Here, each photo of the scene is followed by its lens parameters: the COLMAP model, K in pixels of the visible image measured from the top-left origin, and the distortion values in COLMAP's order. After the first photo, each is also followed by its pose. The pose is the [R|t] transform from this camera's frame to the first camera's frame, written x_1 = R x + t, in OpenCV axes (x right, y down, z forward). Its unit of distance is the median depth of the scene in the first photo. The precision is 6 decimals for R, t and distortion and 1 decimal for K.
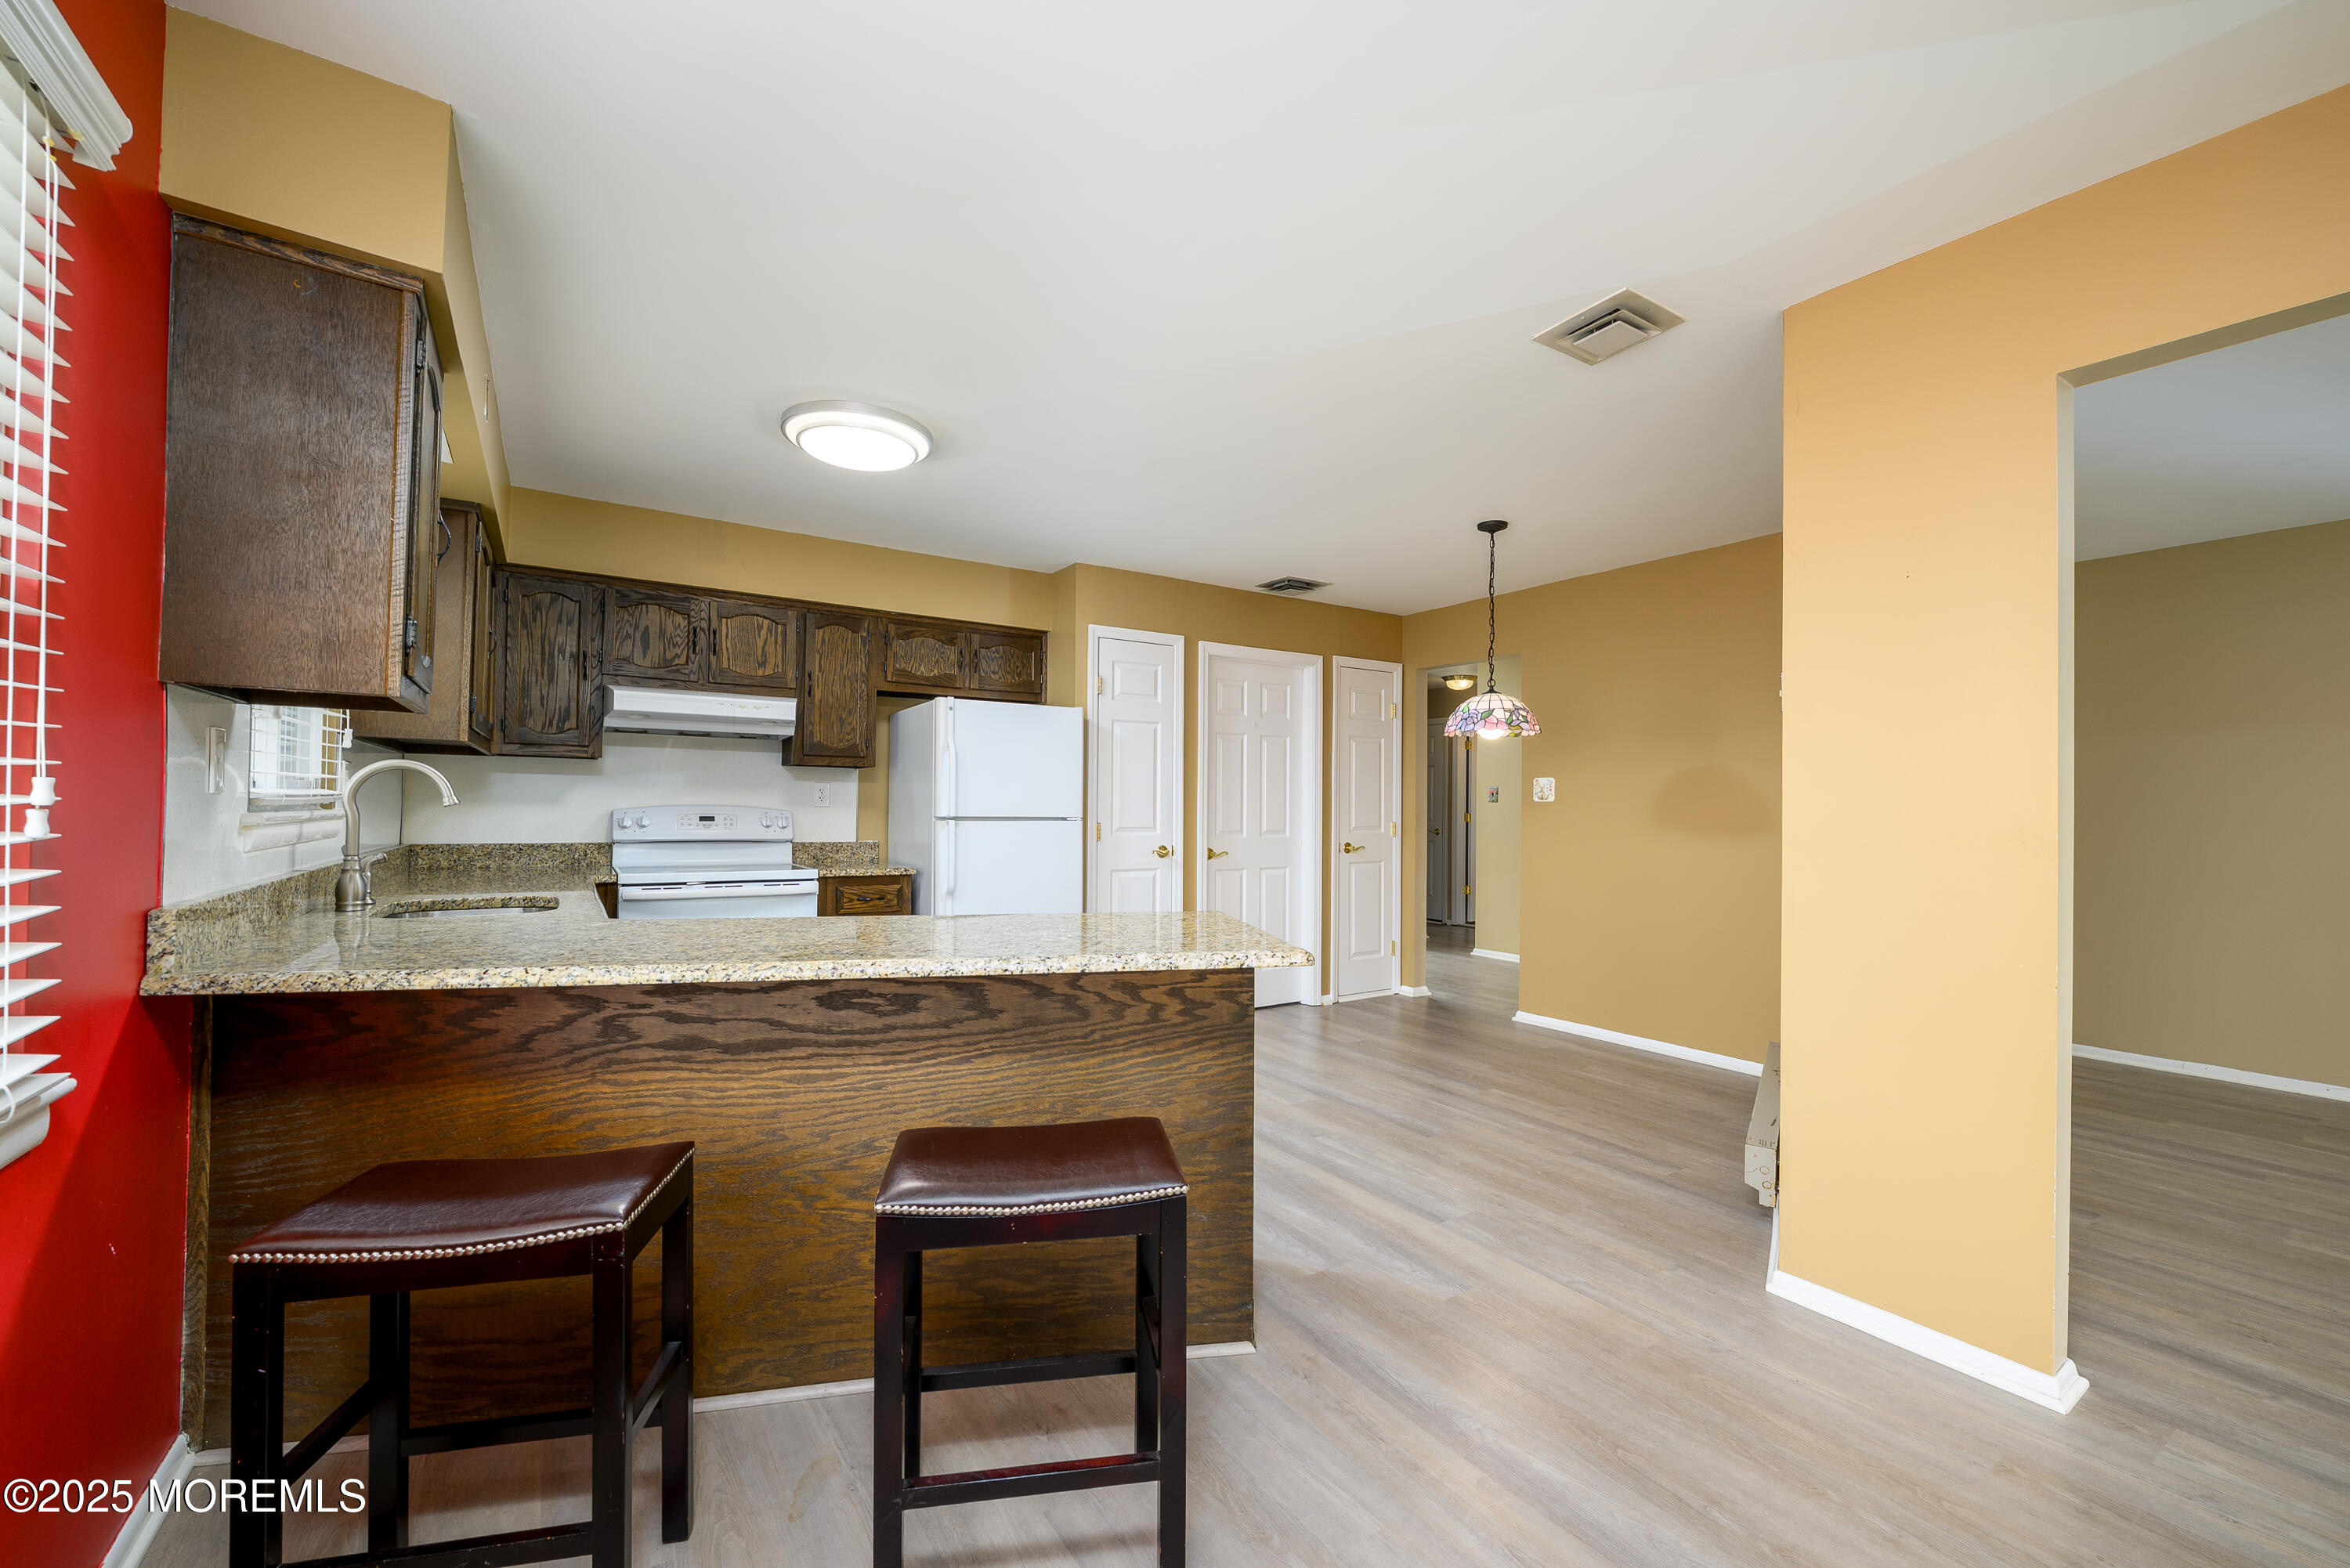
lens RADIAL K [[968.3, 0, 1171.8], [0, 968.3, 803.0], [0, 0, 1]] dist [-0.000457, -0.000073]
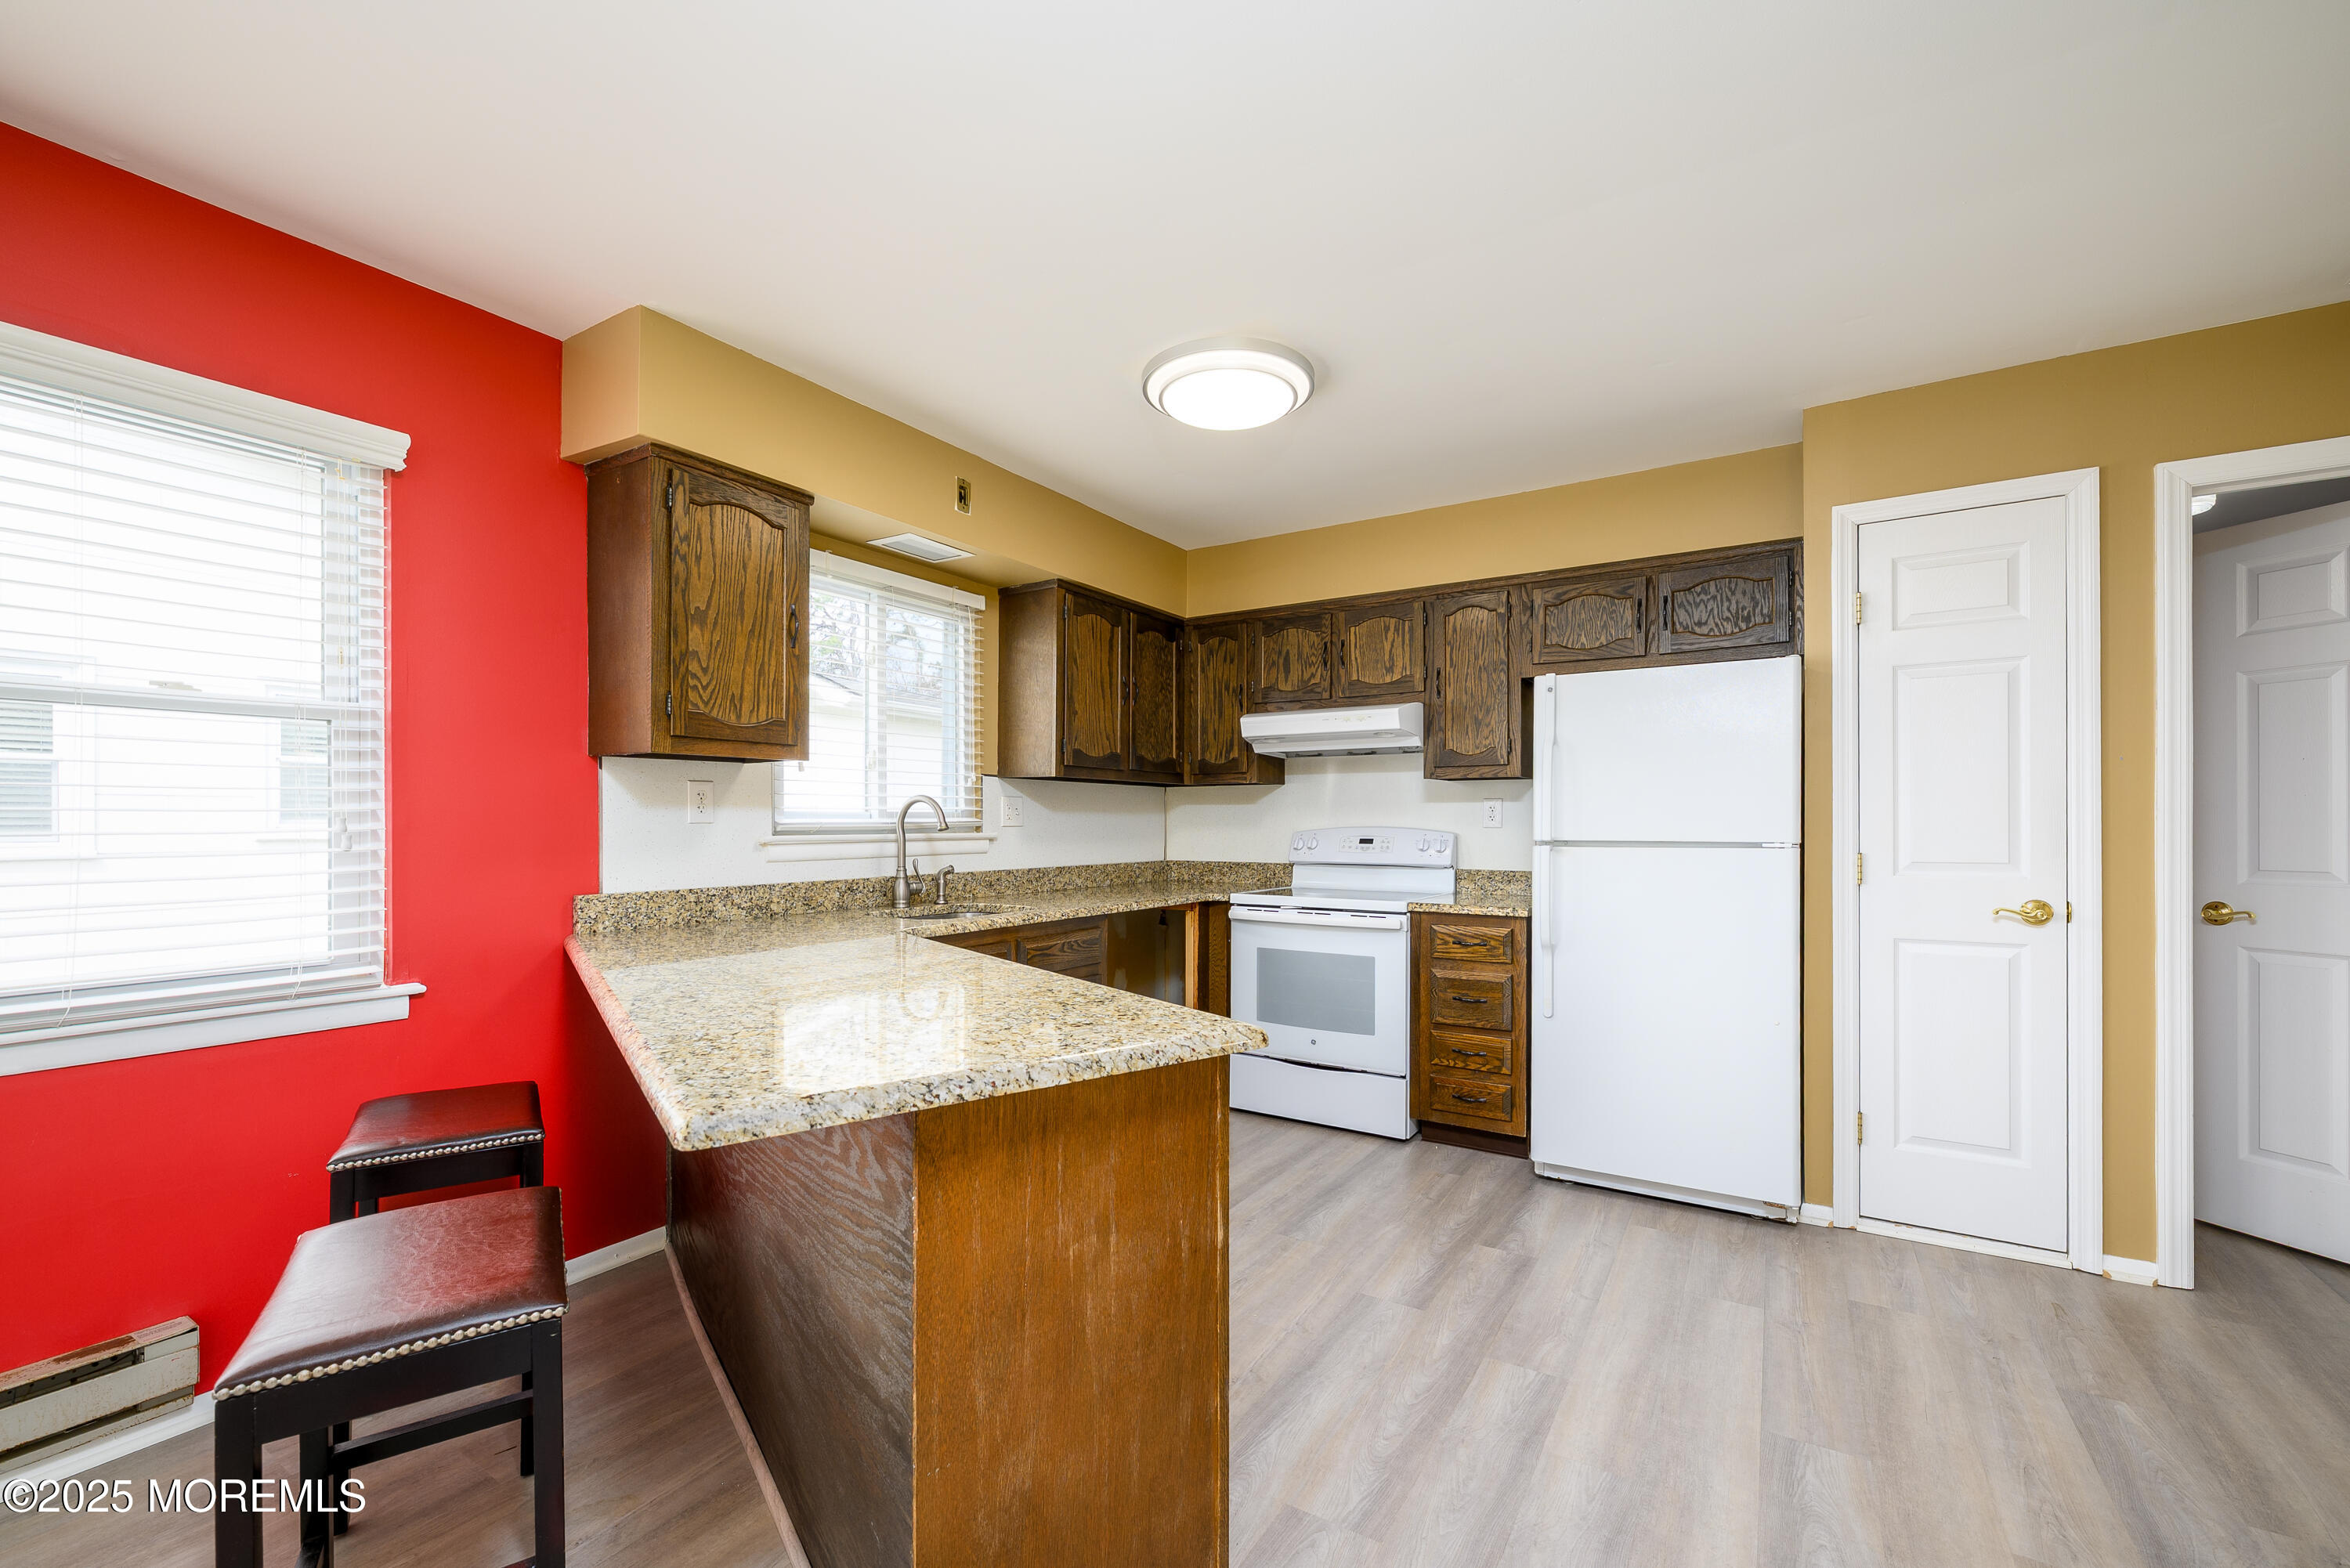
lens RADIAL K [[945.7, 0, 1166.5], [0, 945.7, 822.2], [0, 0, 1]] dist [-0.000368, -0.000183]
pose [[0.416336, -0.010644, -0.909149, 0.291019], [0.011192, 0.999916, -0.006581, 0.001812], [0.909142, -0.007435, 0.416420, 0.454458]]
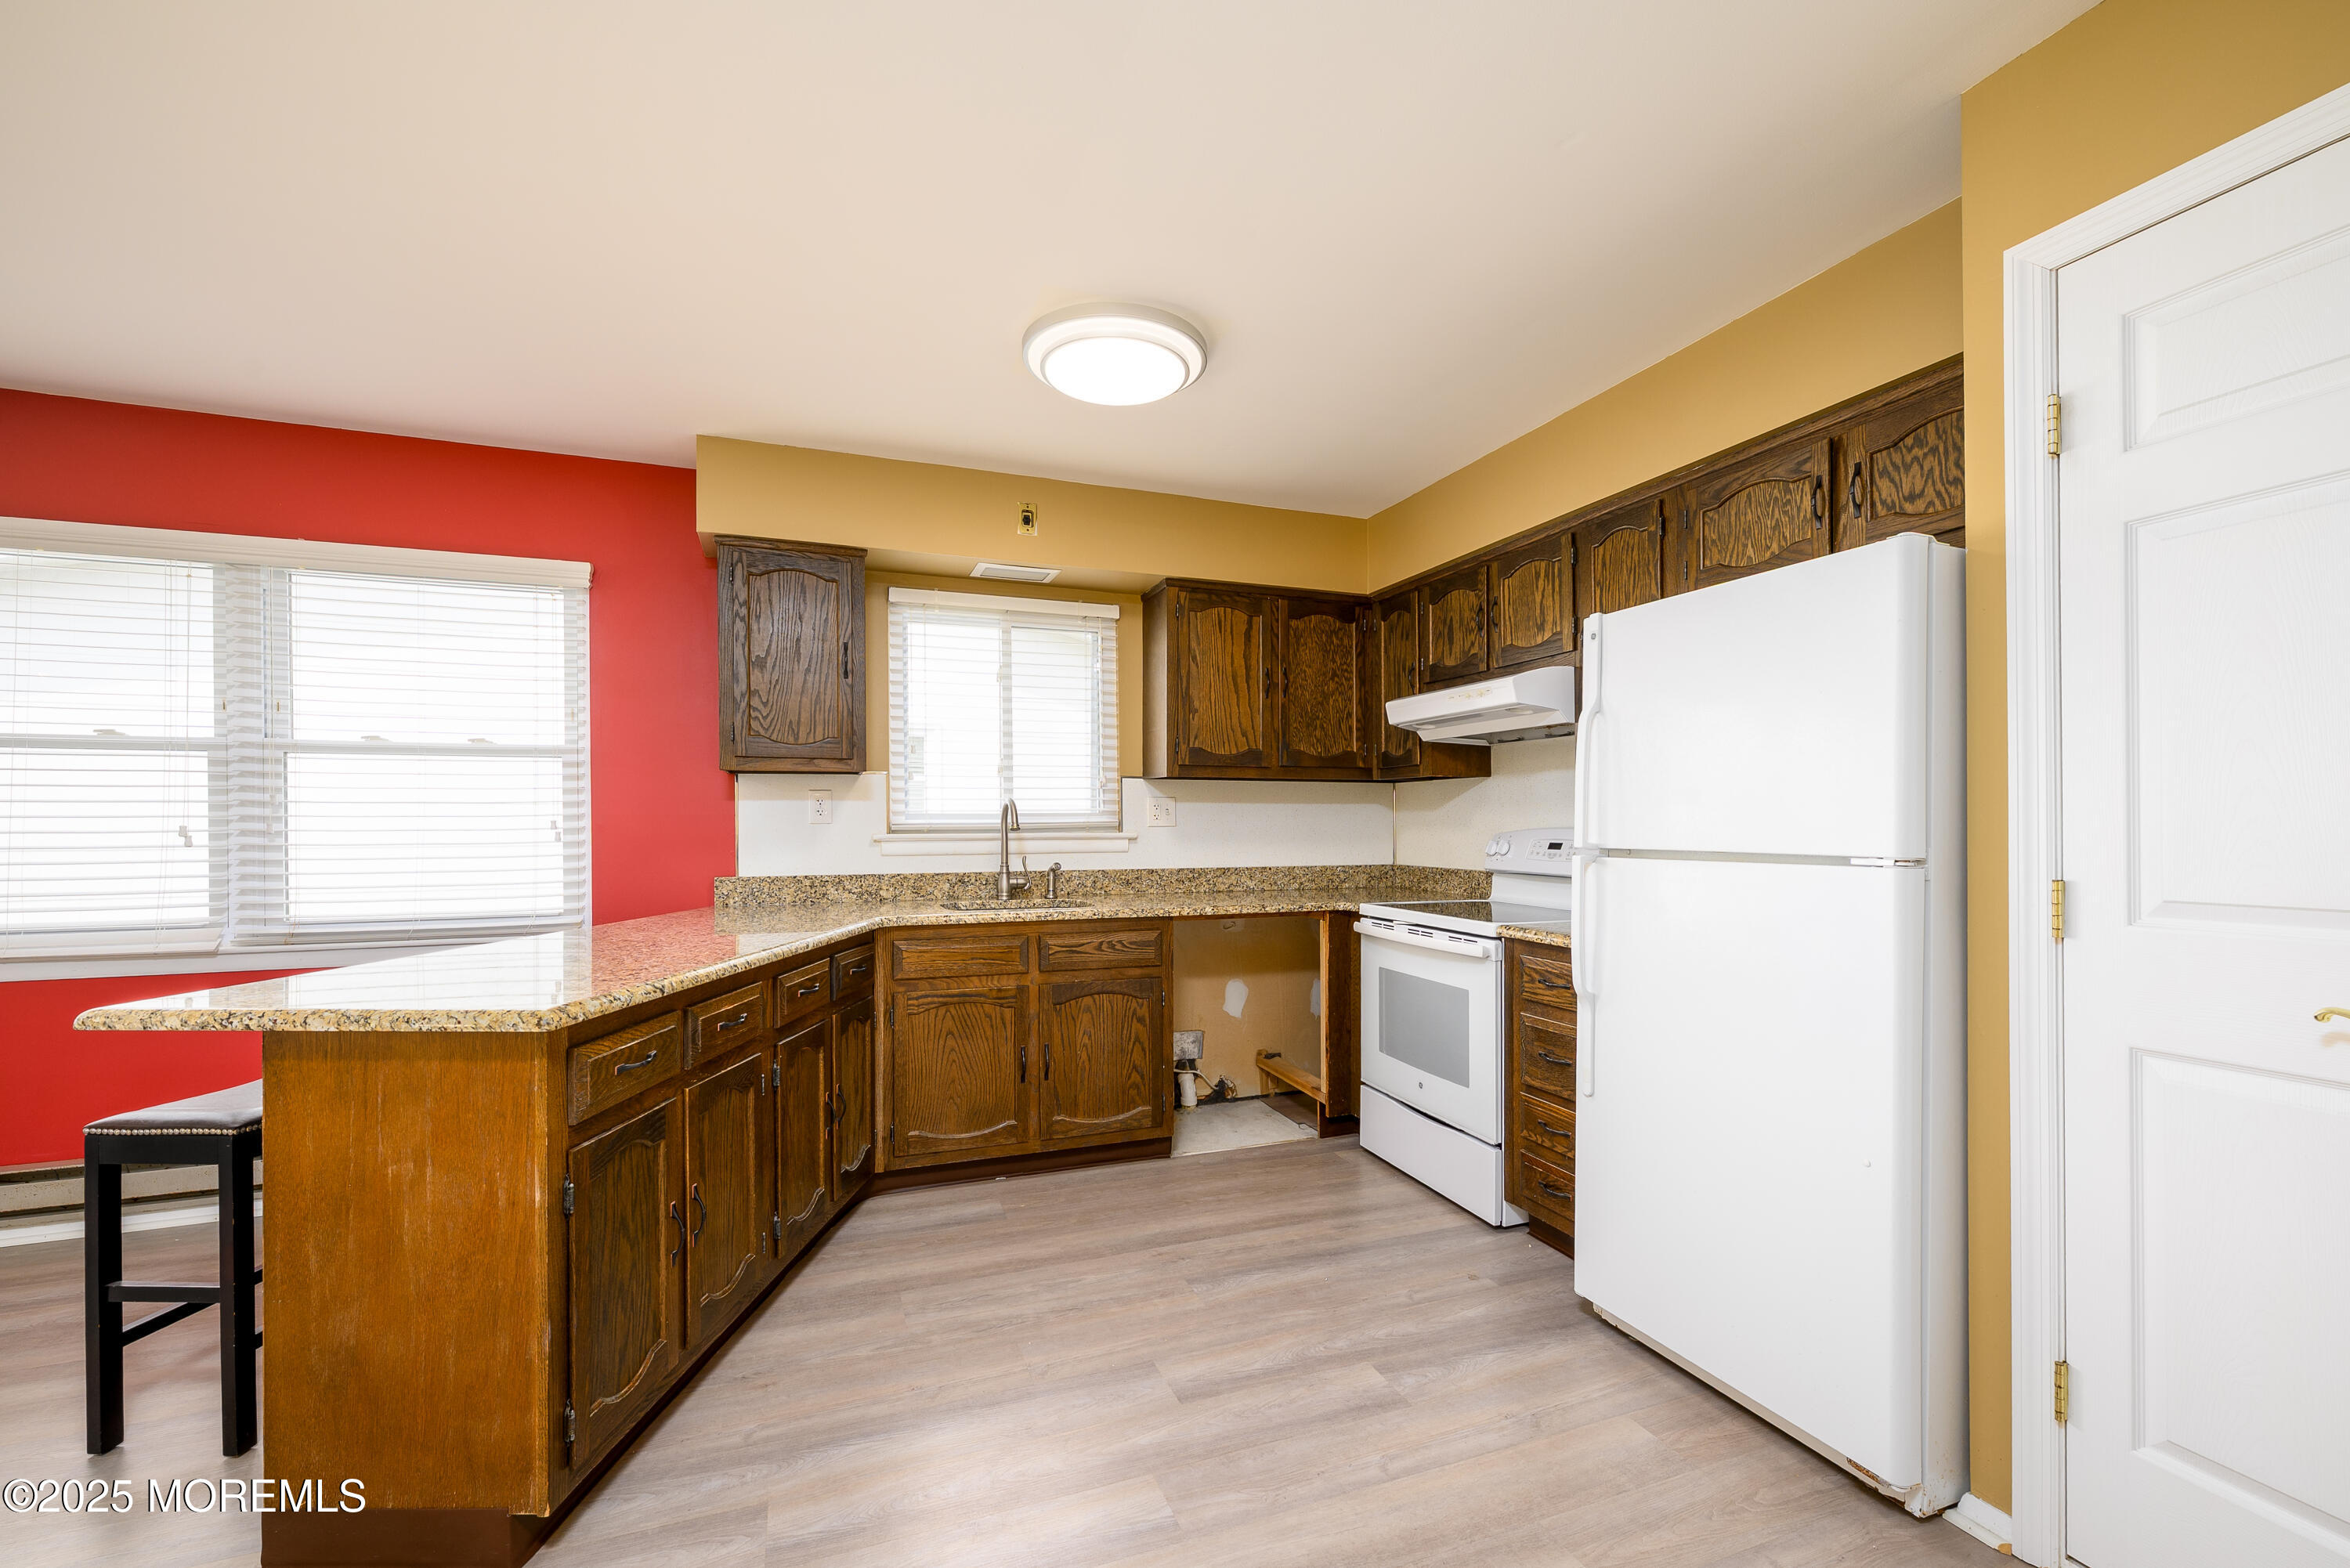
lens RADIAL K [[945.7, 0, 1166.5], [0, 945.7, 822.2], [0, 0, 1]] dist [-0.000368, -0.000183]
pose [[-0.202161, -0.009807, -0.979303, 0.306849], [0.006199, 0.999917, -0.011293, 0.004457], [0.979333, -0.008354, -0.202084, 0.887992]]
